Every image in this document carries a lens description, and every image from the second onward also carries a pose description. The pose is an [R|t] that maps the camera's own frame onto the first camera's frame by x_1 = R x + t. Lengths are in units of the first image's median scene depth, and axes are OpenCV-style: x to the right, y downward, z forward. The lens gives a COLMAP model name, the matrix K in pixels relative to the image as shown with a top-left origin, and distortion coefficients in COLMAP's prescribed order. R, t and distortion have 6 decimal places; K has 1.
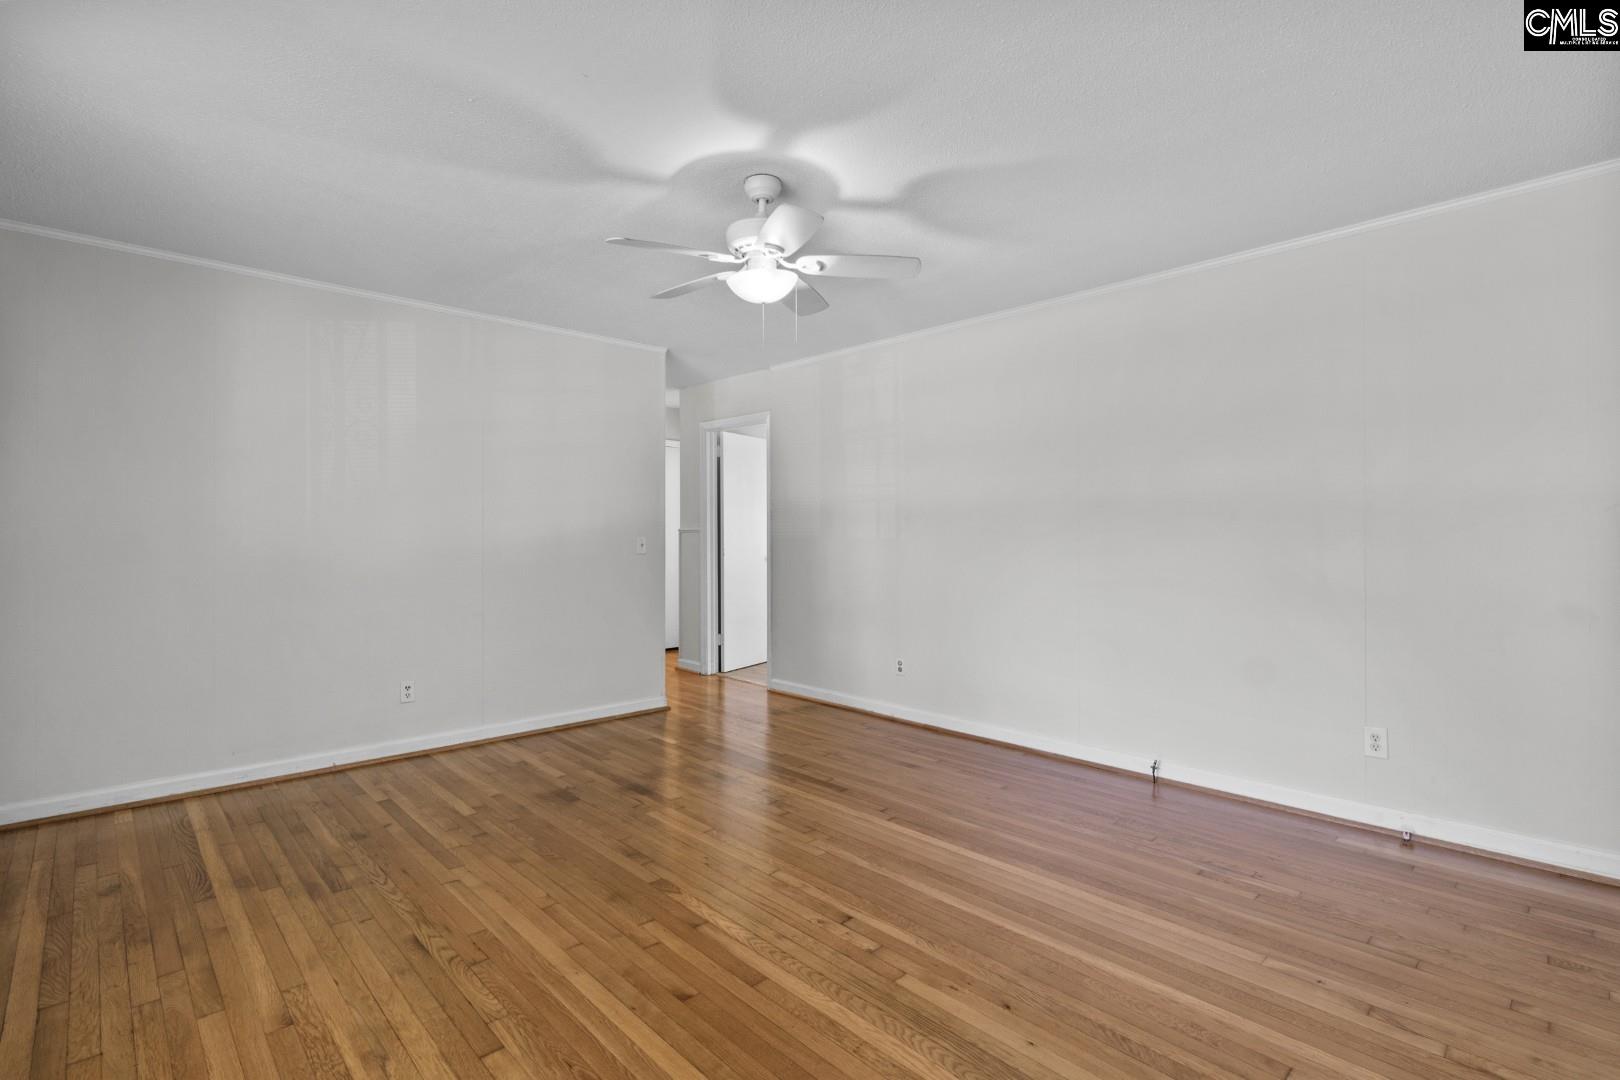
lens RADIAL K [[759.3, 0, 813.9], [0, 759.3, 532.1], [0, 0, 1]] dist [-0.003118, -0.001165]
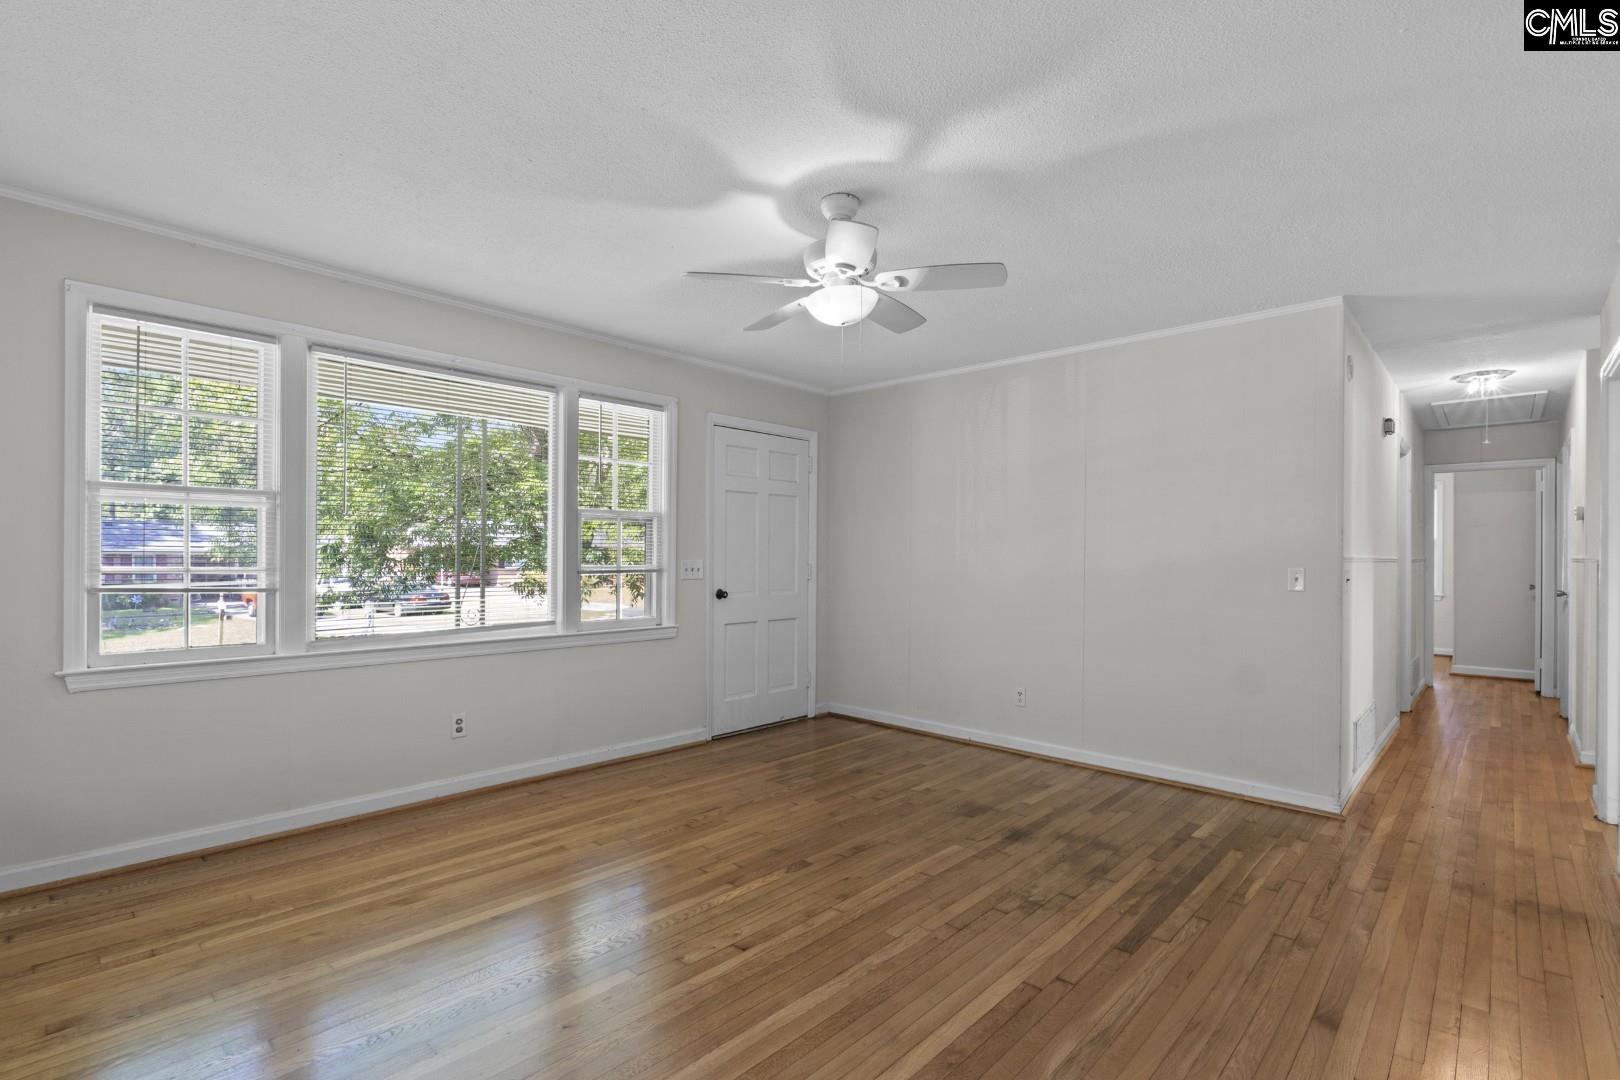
lens RADIAL K [[759.3, 0, 791.7], [0, 759.3, 561.7], [0, 0, 1]] dist [-0.003118, -0.001165]
pose [[0.036842, 0.005709, -0.999305, 0.825860], [-0.005808, 0.999968, 0.005499, -0.002679], [0.999304, 0.005601, 0.036874, 0.816115]]
